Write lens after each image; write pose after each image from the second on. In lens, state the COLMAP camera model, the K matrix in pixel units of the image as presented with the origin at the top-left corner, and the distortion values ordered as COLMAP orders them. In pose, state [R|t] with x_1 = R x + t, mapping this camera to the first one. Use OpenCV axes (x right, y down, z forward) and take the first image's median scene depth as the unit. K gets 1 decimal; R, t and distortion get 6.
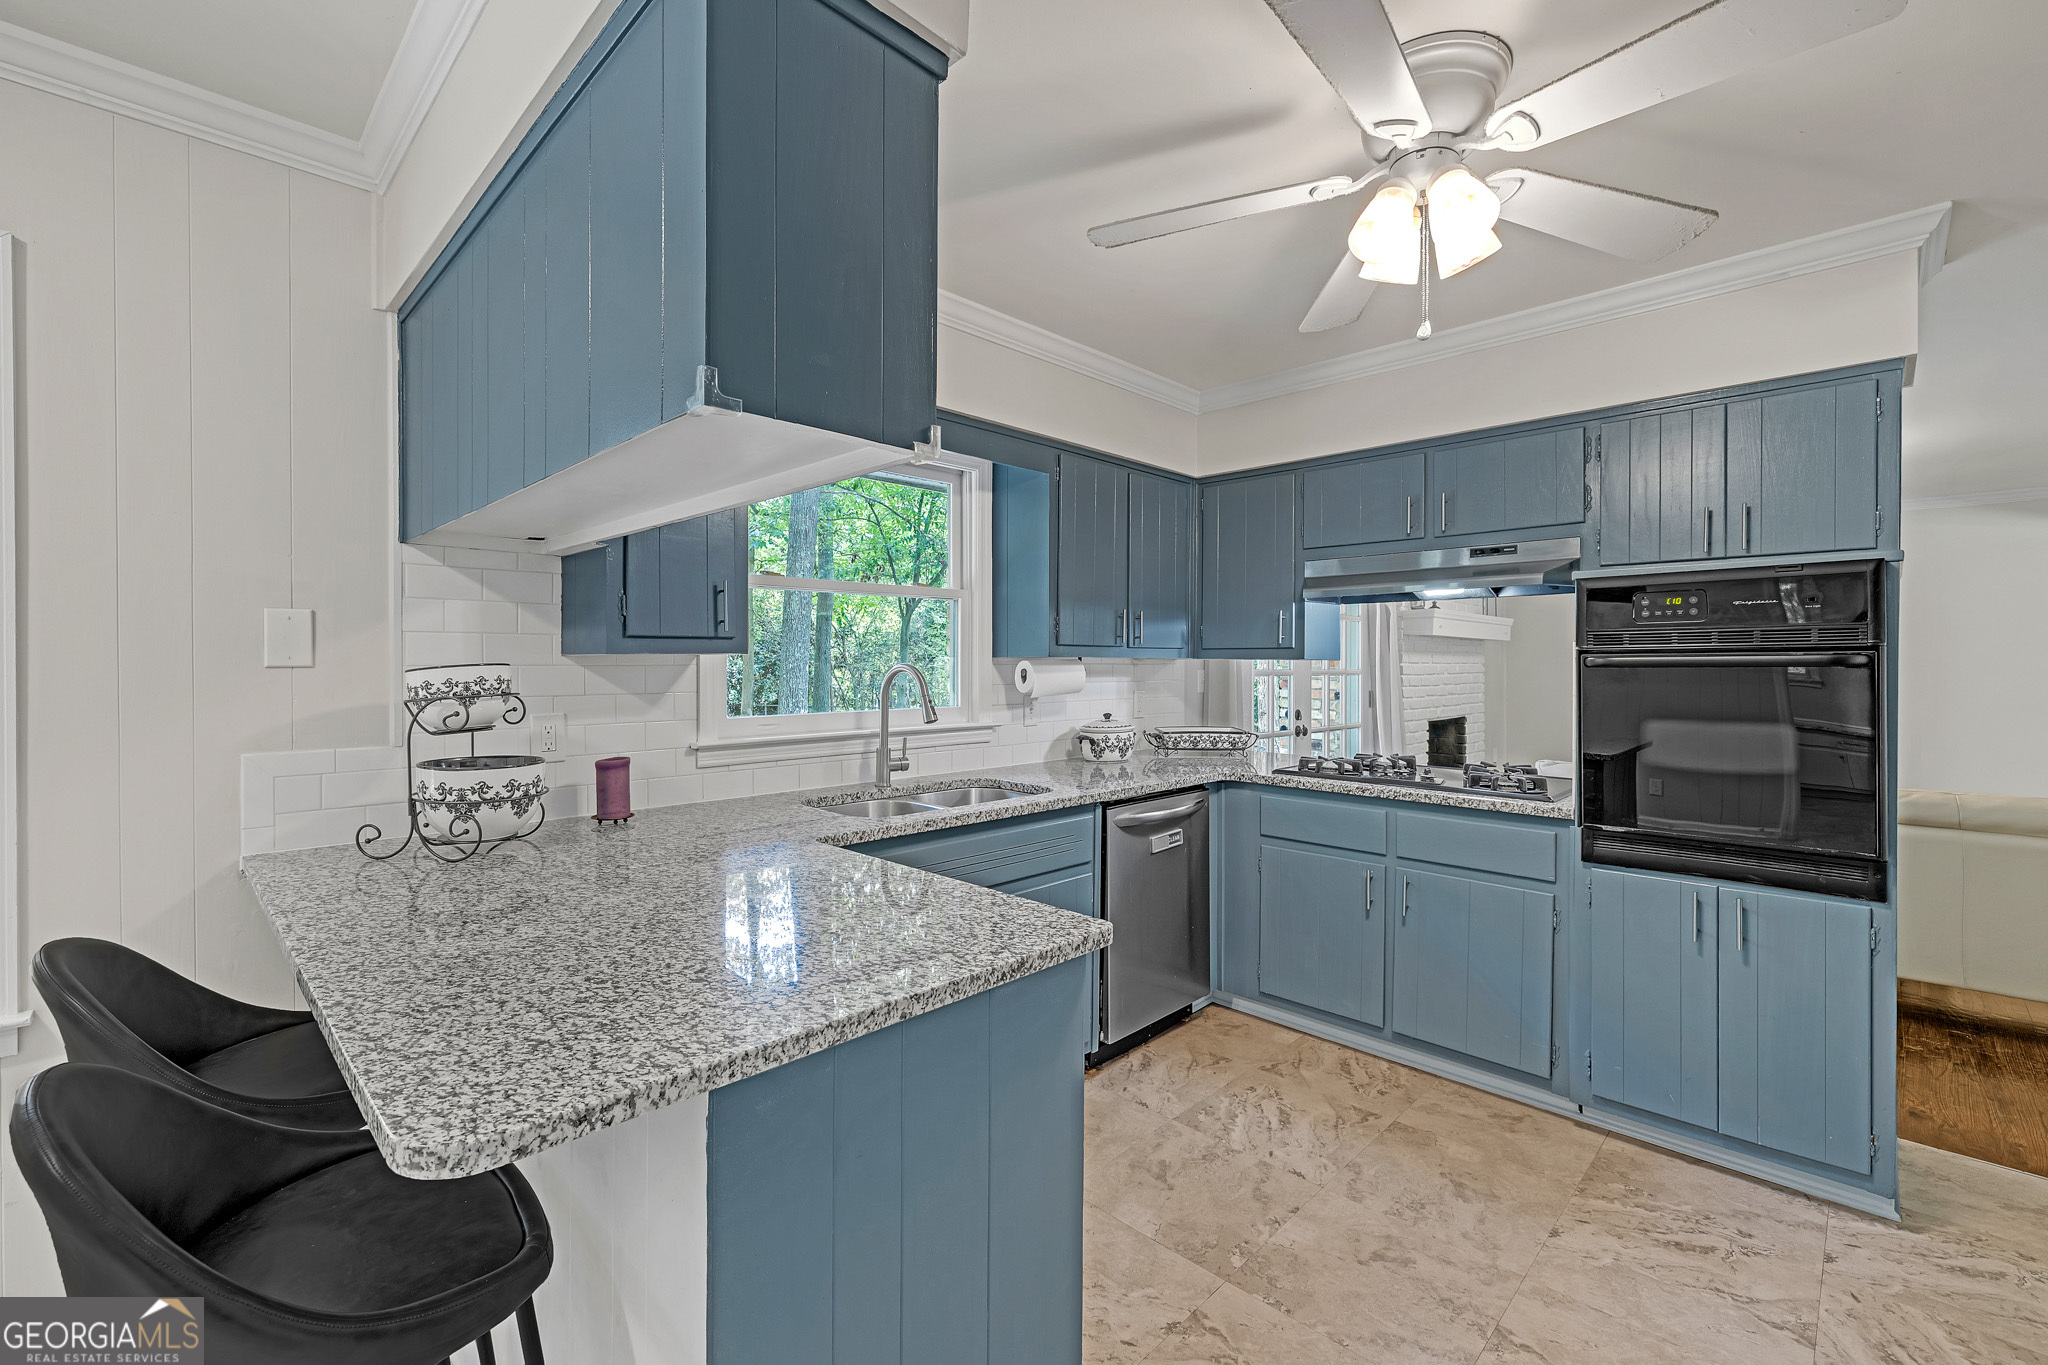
lens RADIAL K [[879.0, 0, 1025.8], [0, 879.0, 670.7], [0, 0, 1]] dist [-0.001786, -0.000743]
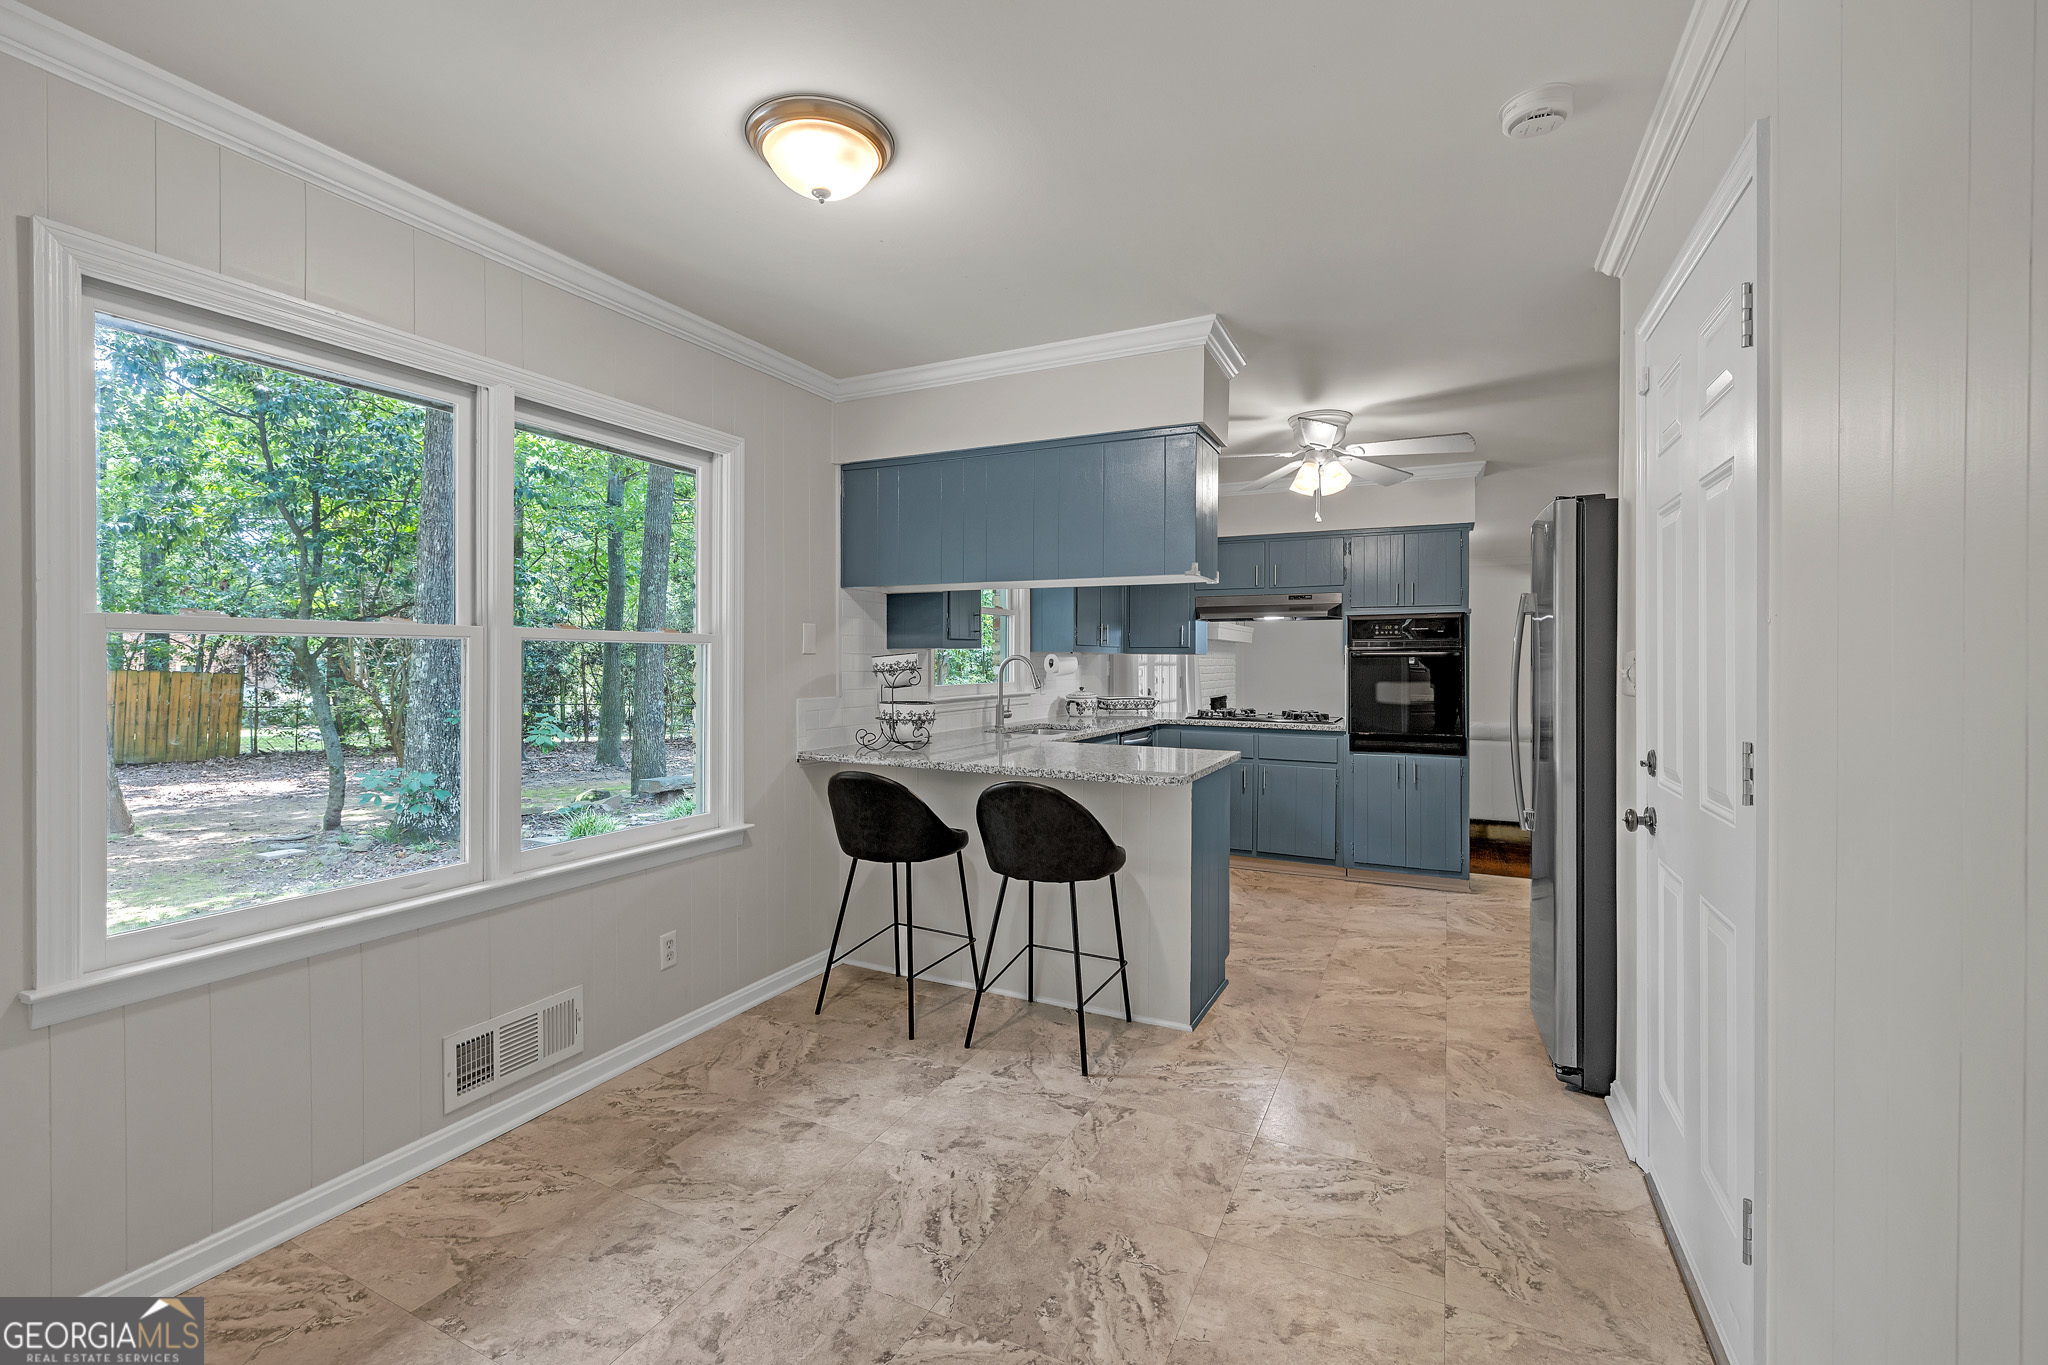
lens RADIAL K [[879.0, 0, 1033.7], [0, 879.0, 668.1], [0, 0, 1]] dist [-0.001786, -0.000743]
pose [[0.944836, -0.000009, 0.327545, -0.736960], [-0.000212, 1.000000, 0.000642, 0.018161], [-0.327545, -0.000676, 0.944835, -0.705279]]
